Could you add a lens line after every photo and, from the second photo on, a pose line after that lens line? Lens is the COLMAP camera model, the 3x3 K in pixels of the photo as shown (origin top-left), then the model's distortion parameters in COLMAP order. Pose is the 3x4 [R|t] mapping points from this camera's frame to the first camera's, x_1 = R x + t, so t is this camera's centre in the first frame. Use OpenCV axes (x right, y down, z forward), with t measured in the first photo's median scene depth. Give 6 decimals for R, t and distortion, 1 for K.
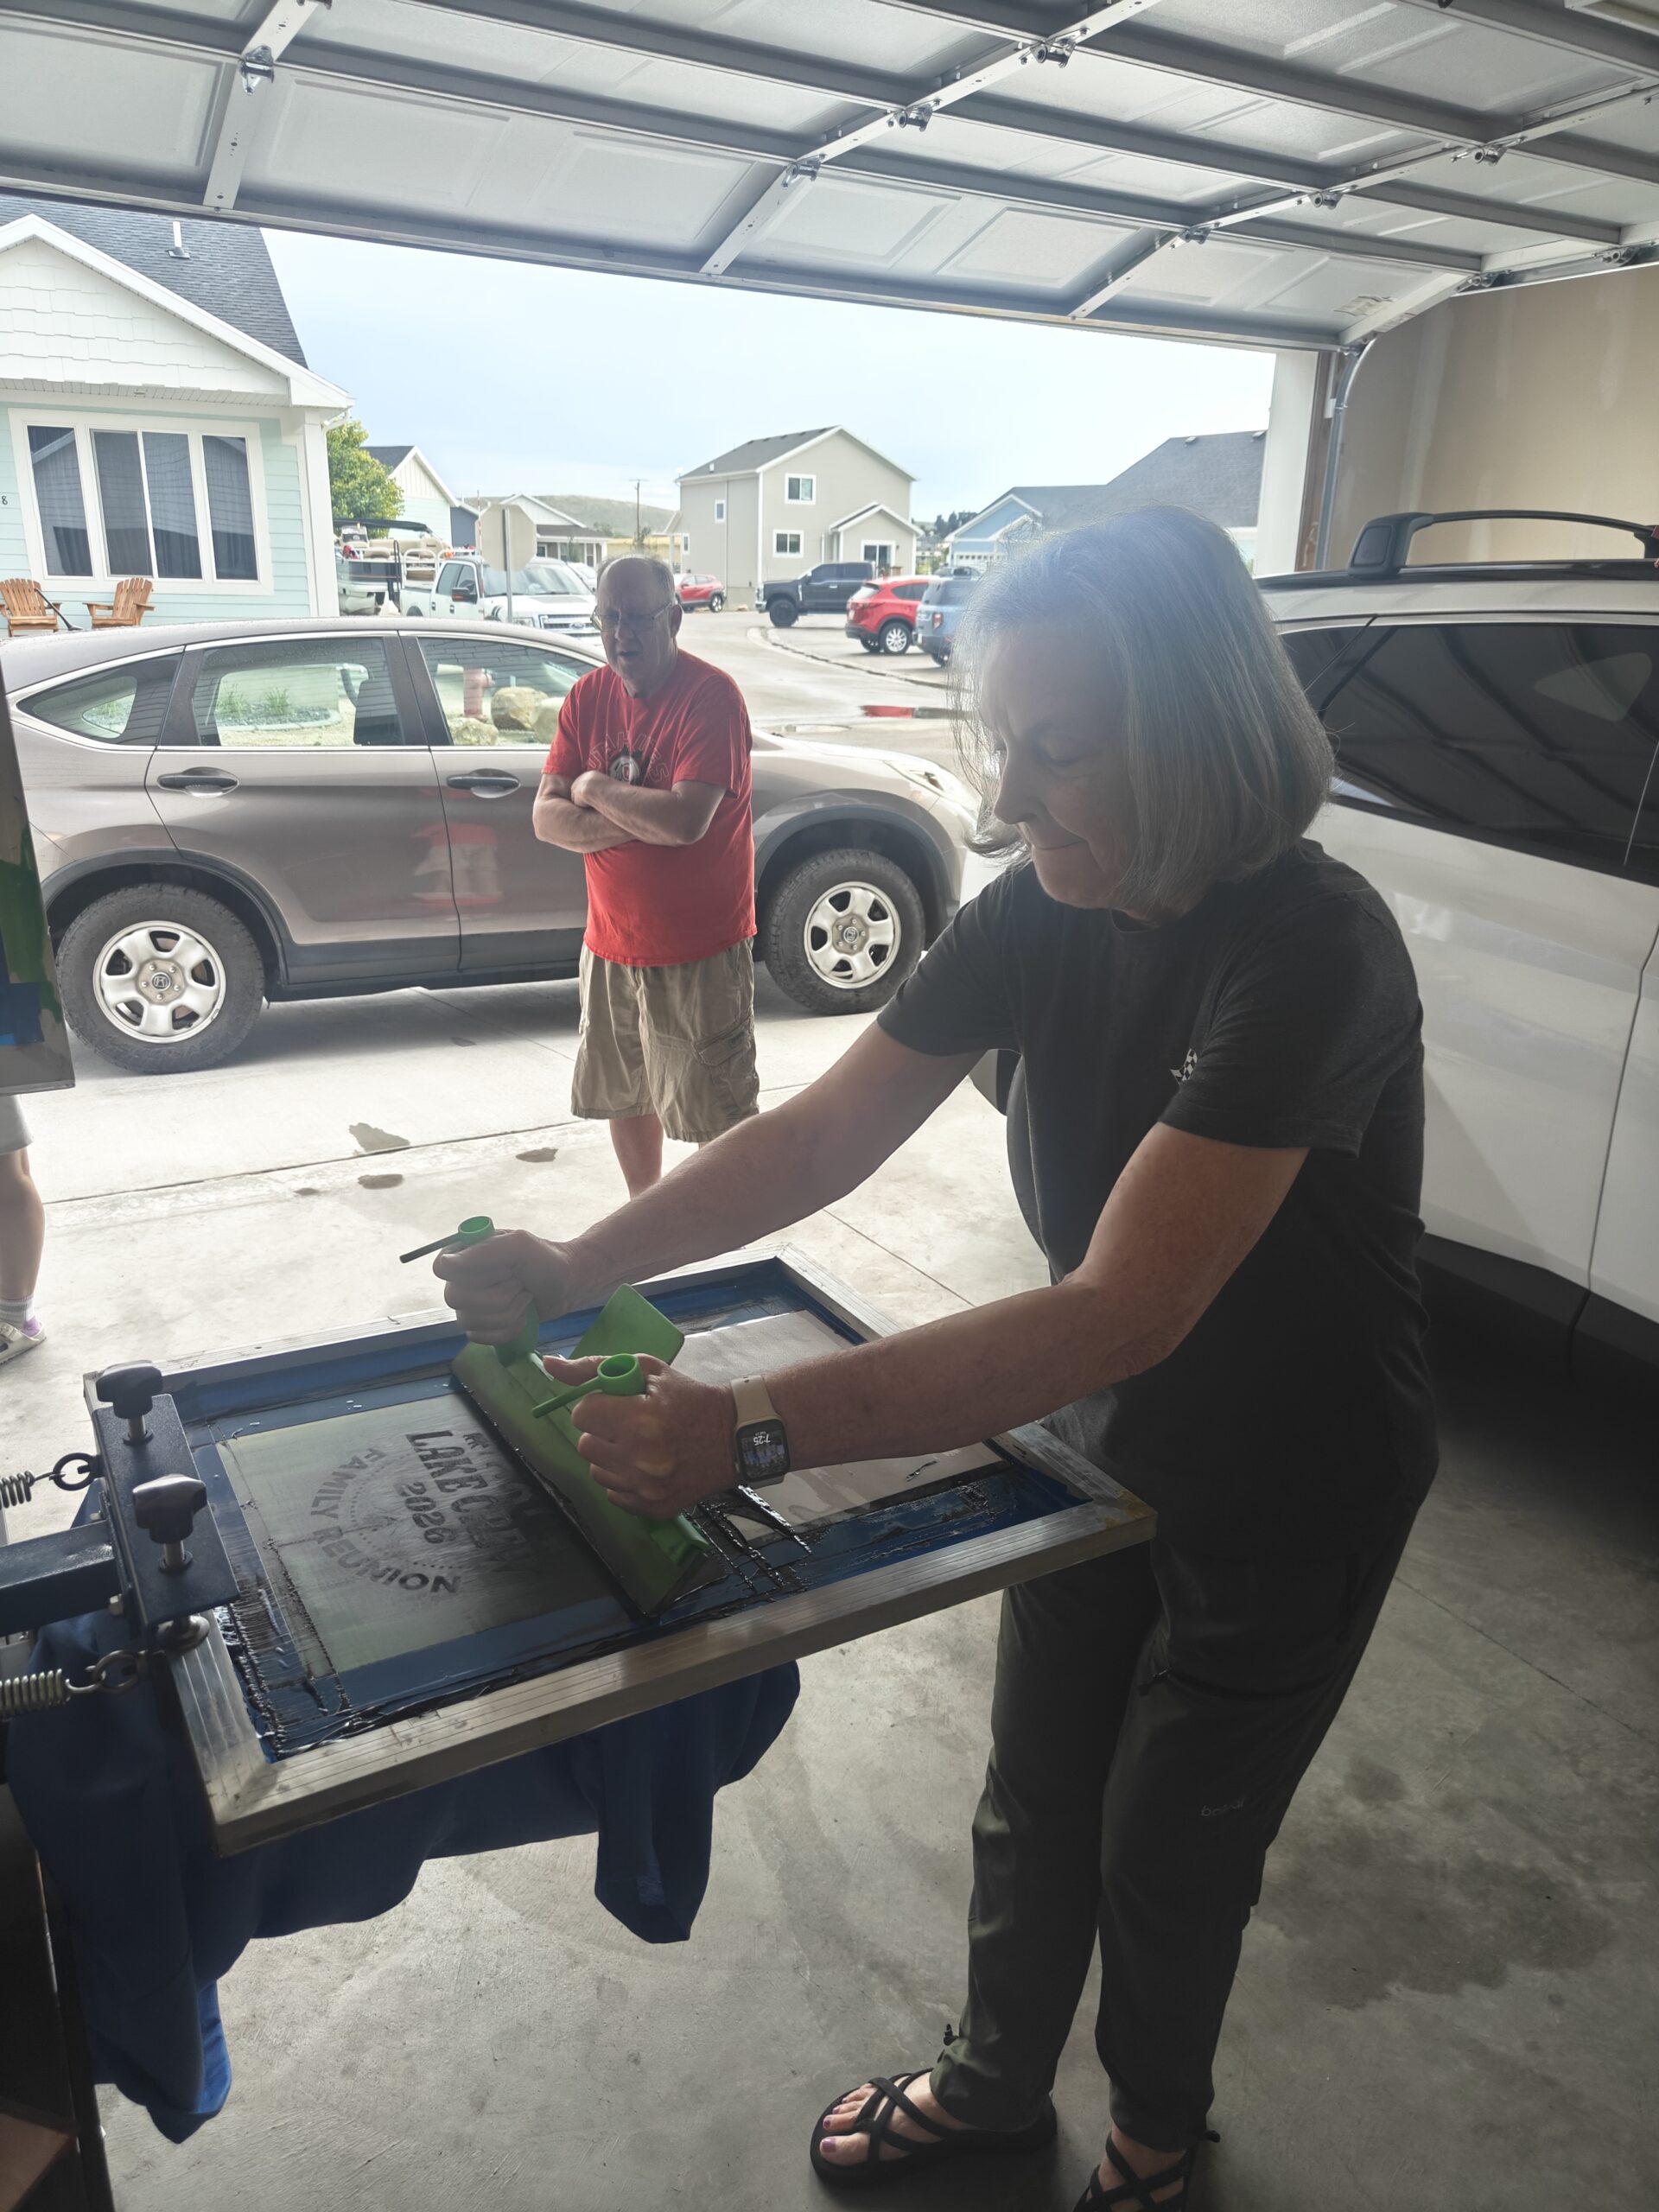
lens RADIAL K [[1564.1, 0, 828.5], [0, 1564.1, 1108.7], [0, 0, 1]] dist [-0.000664, 0.007260]
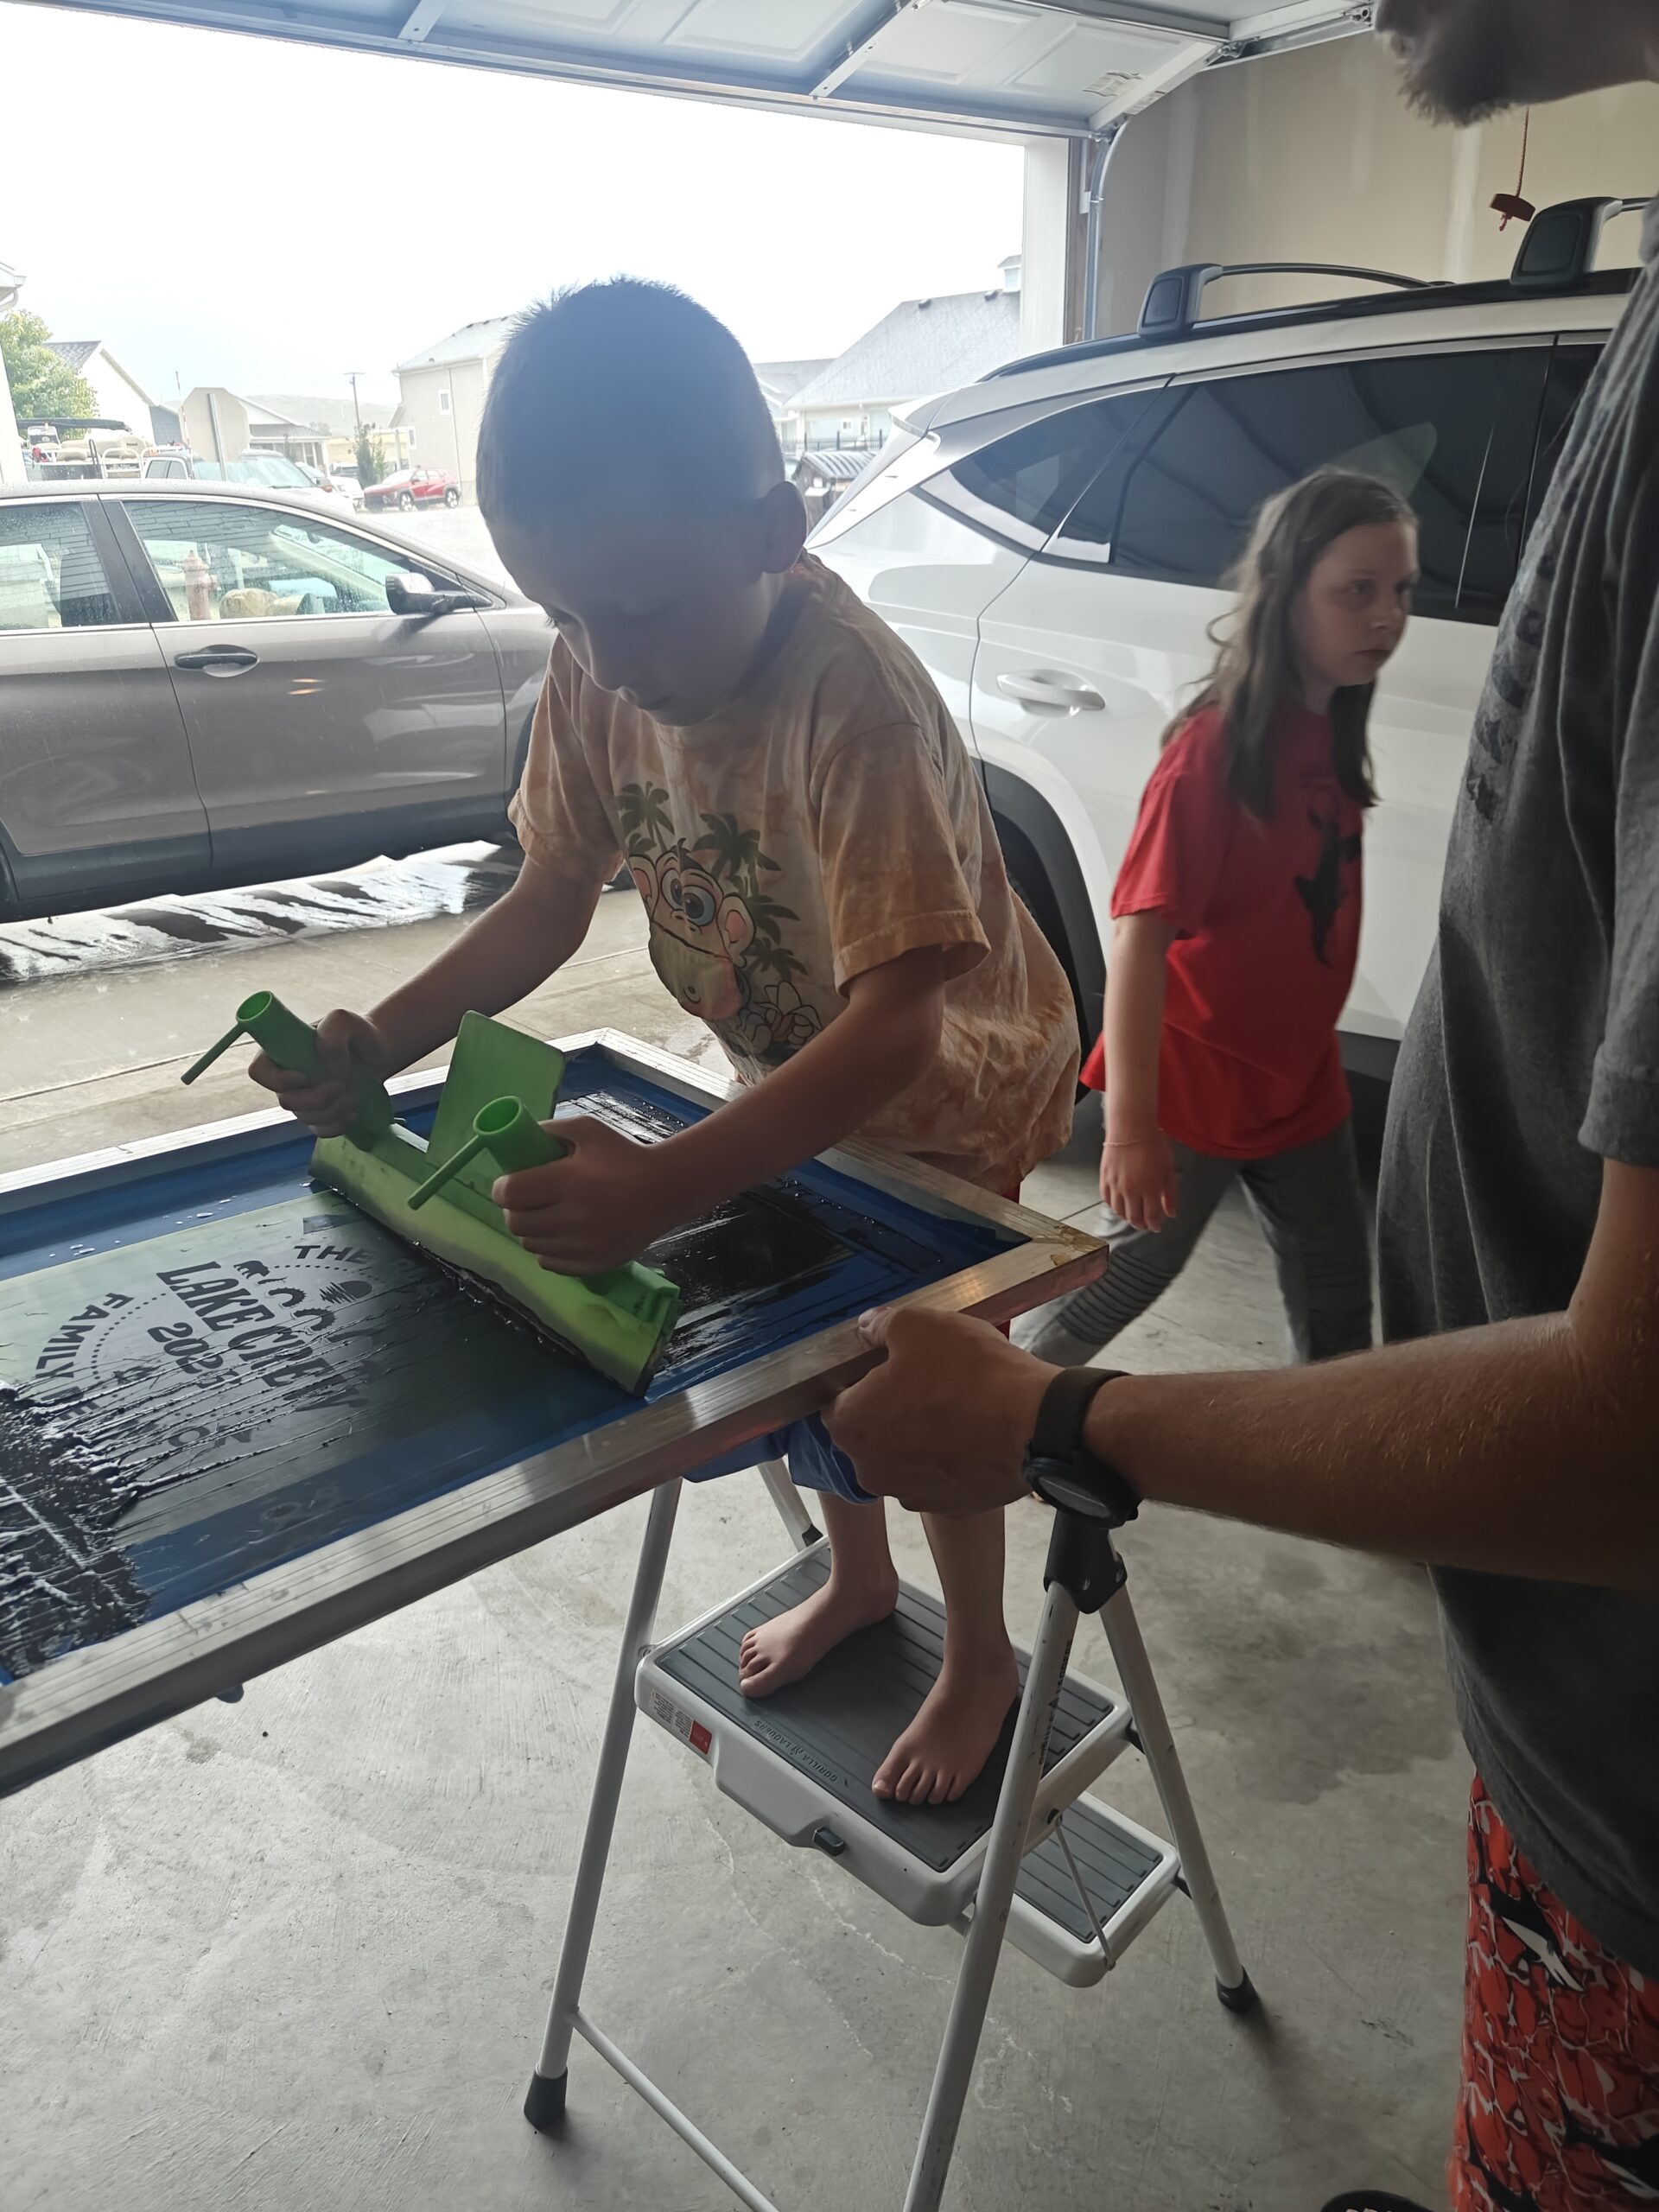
lens RADIAL K [[1558.4, 0, 829.5], [0, 1558.4, 1106.0], [0, 0, 1]] dist [-0.002054, 0.005553]
pose [[0.986819, -0.101250, 0.126238, -0.012640], [0.093468, 0.993423, 0.066132, 0.030515], [-0.132103, -0.053462, 0.989793, 0.058613]]
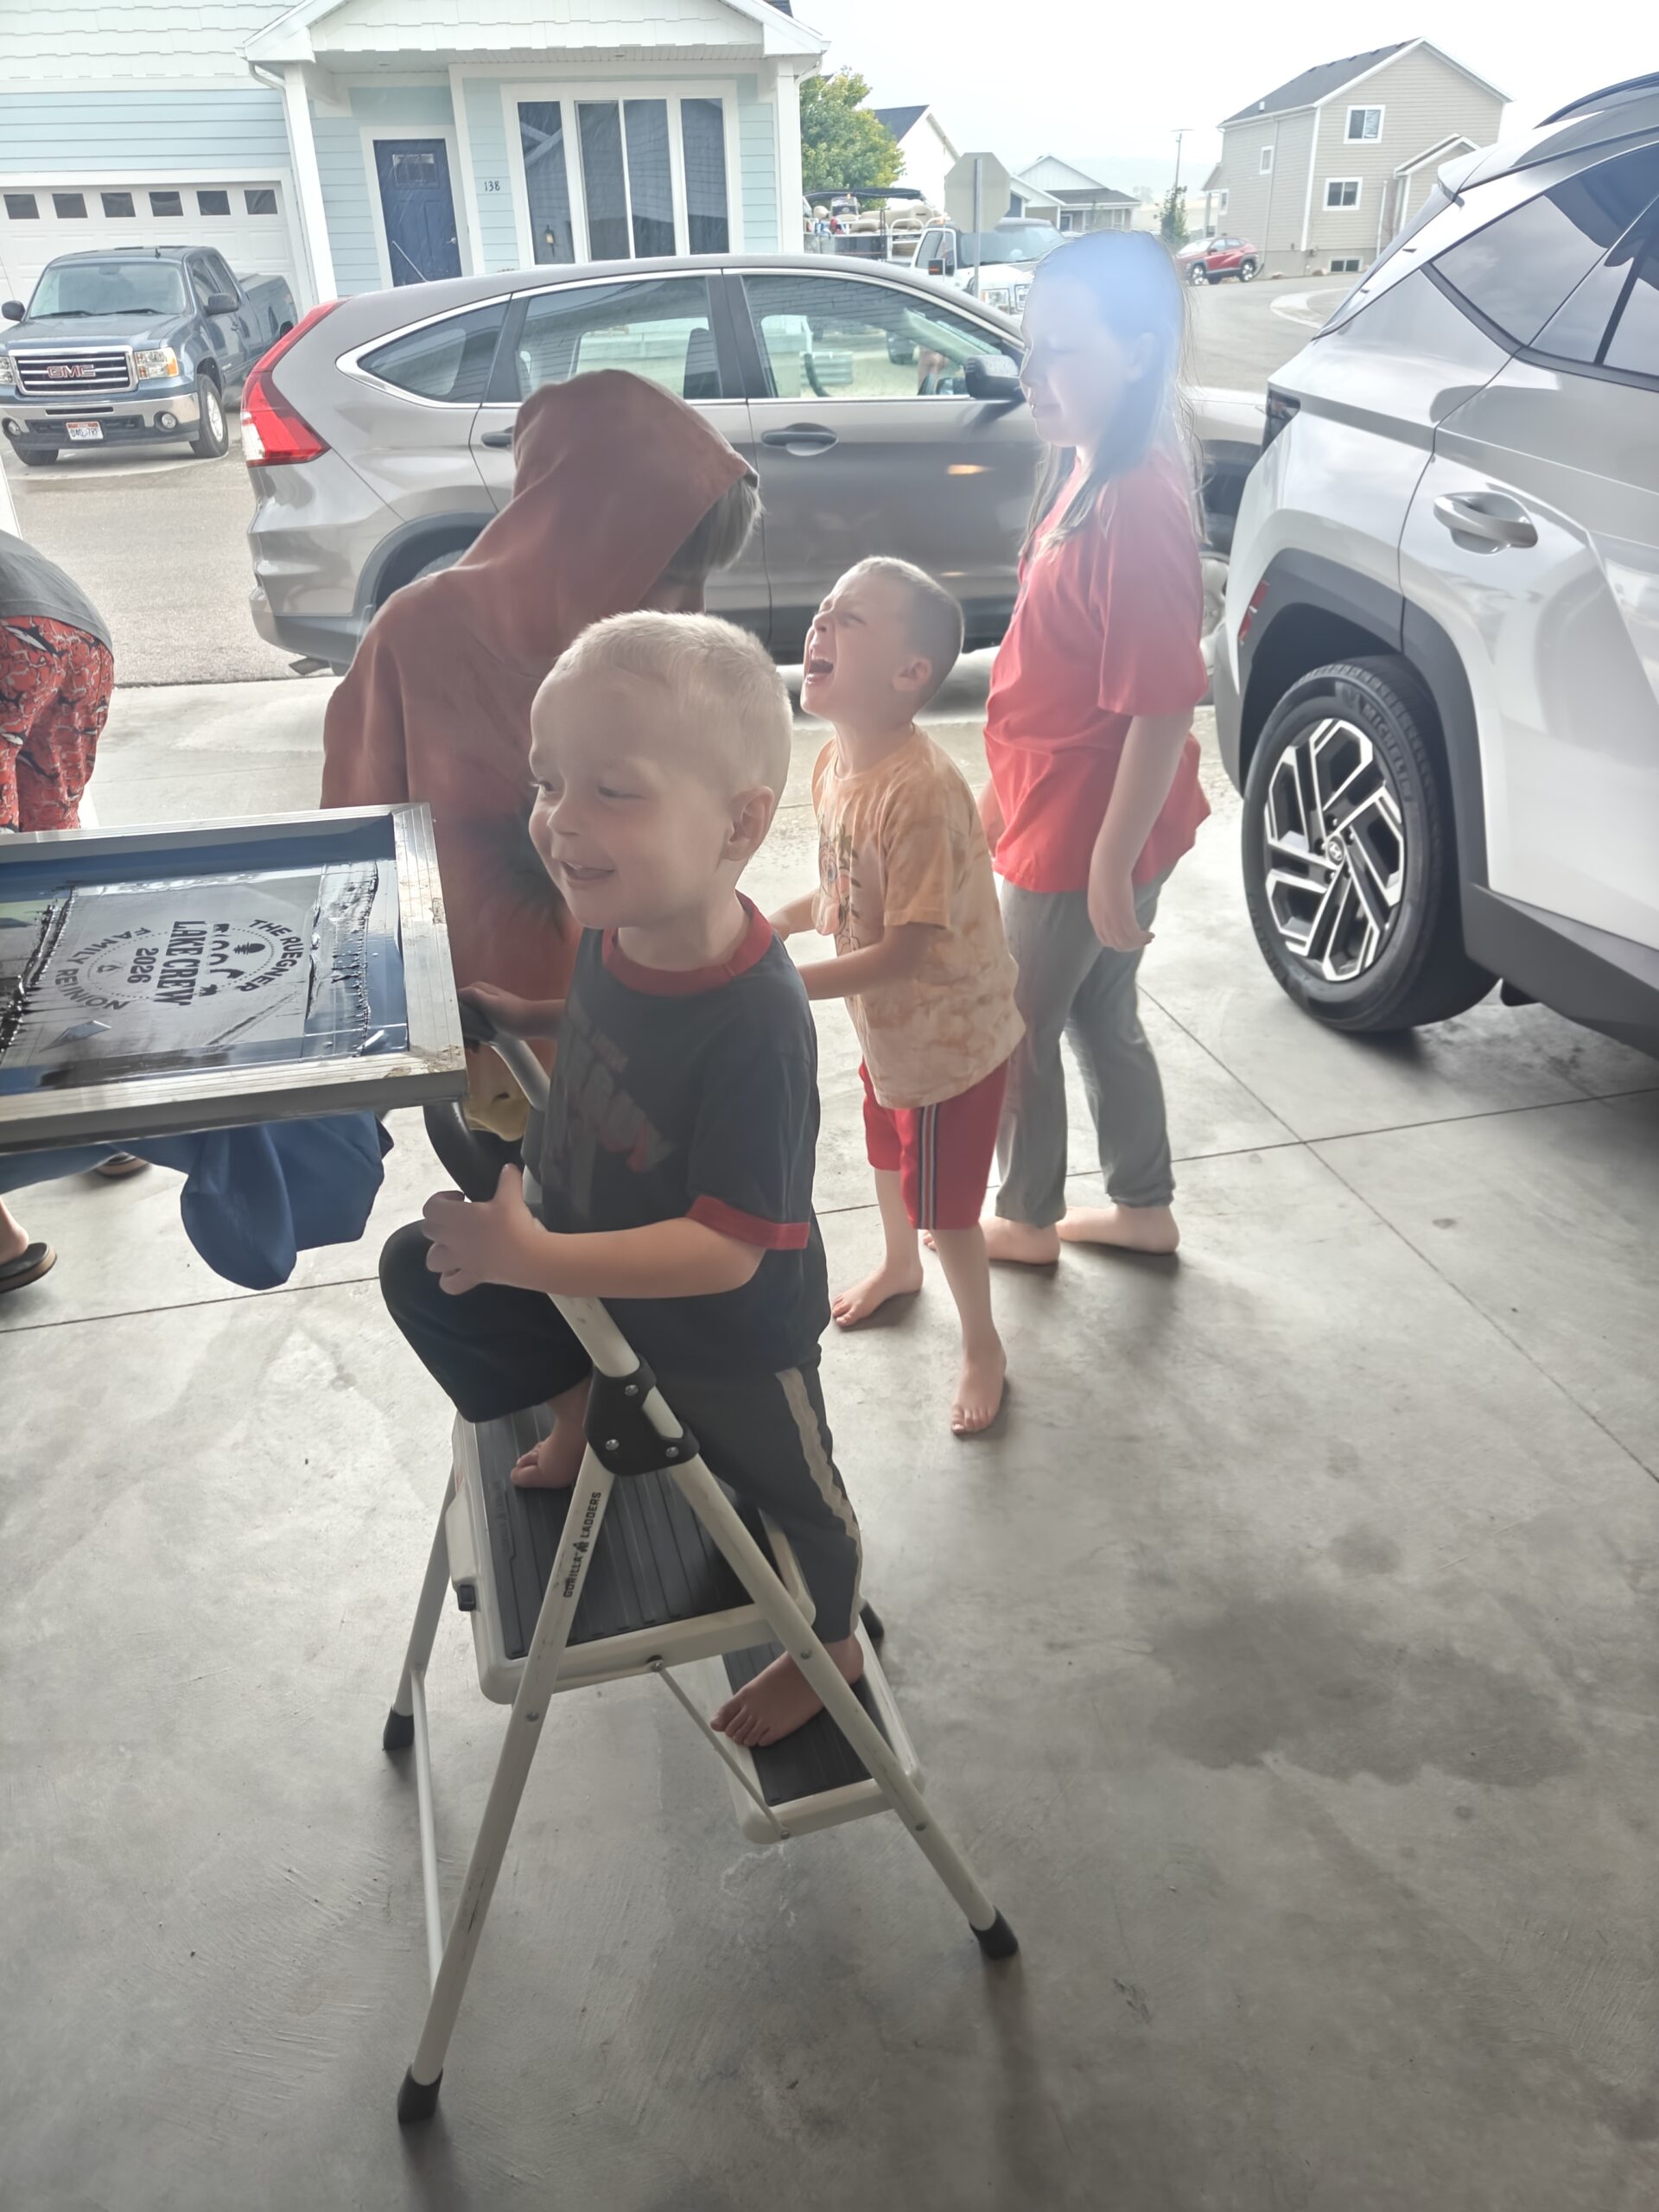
lens RADIAL K [[1565.0, 0, 842.4], [0, 1565.0, 1119.6], [0, 0, 1]] dist [0.001279, 0.009459]
pose [[0.950405, 0.106590, -0.292180, 0.165922], [-0.054496, 0.981978, 0.180968, 0.030934], [0.306204, -0.156070, 0.939085, 0.075470]]
